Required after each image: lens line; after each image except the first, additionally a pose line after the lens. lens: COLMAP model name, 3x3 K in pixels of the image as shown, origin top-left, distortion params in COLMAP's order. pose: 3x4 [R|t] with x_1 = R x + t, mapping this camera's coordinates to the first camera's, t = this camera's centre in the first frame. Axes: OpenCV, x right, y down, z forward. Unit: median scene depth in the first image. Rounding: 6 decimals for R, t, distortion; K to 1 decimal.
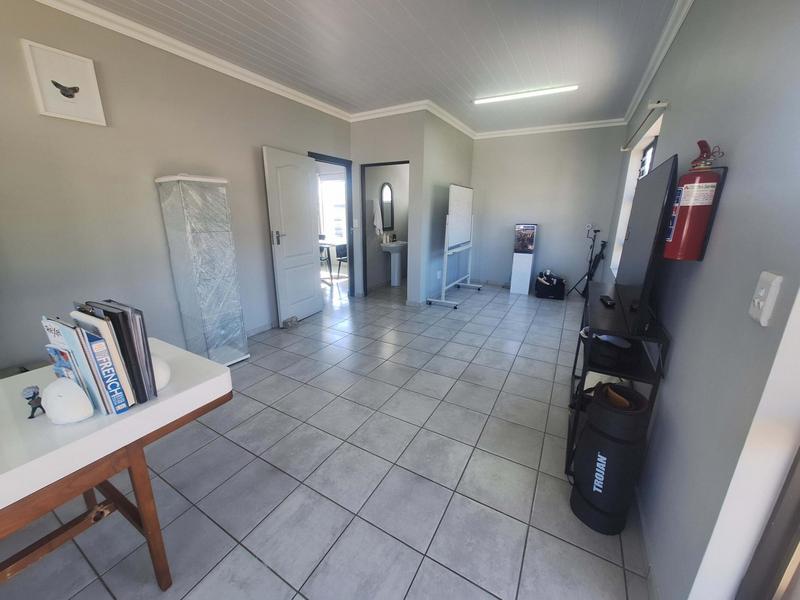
lens RADIAL K [[312.0, 0, 400.6], [0, 312.0, 295.7], [0, 0, 1]] dist [-0.004344, 0.000294]
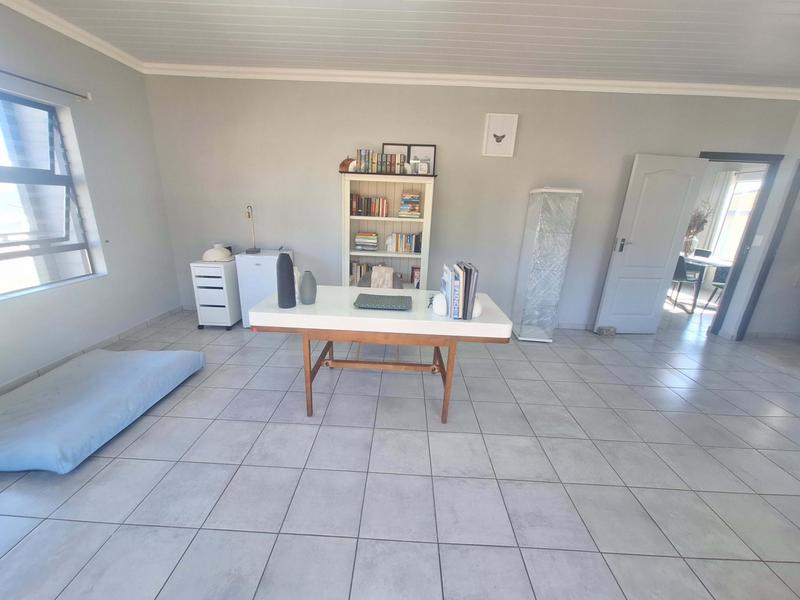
lens RADIAL K [[312.0, 0, 398.9], [0, 312.0, 299.1], [0, 0, 1]] dist [-0.004344, 0.000294]
pose [[0.475237, 0.272517, -0.836591, 0.182576], [-0.267829, 0.950509, 0.157481, 0.014902], [0.838103, 0.149223, 0.524705, -0.115108]]
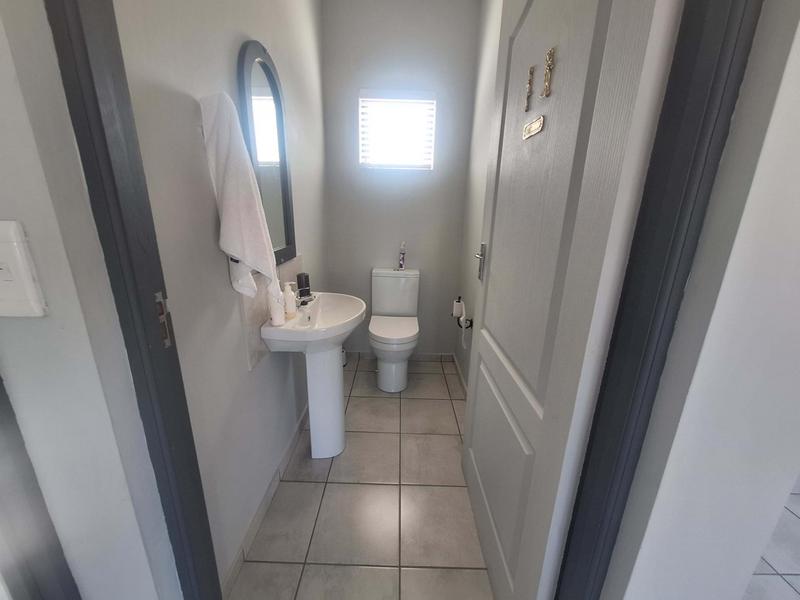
lens RADIAL K [[312.0, 0, 398.5], [0, 312.0, 299.1], [0, 0, 1]] dist [-0.004344, 0.000294]
pose [[0.873913, -0.114350, 0.472442, -0.163499], [0.108007, 0.993319, 0.040635, -0.371415], [-0.473932, 0.015516, 0.880425, 1.484204]]
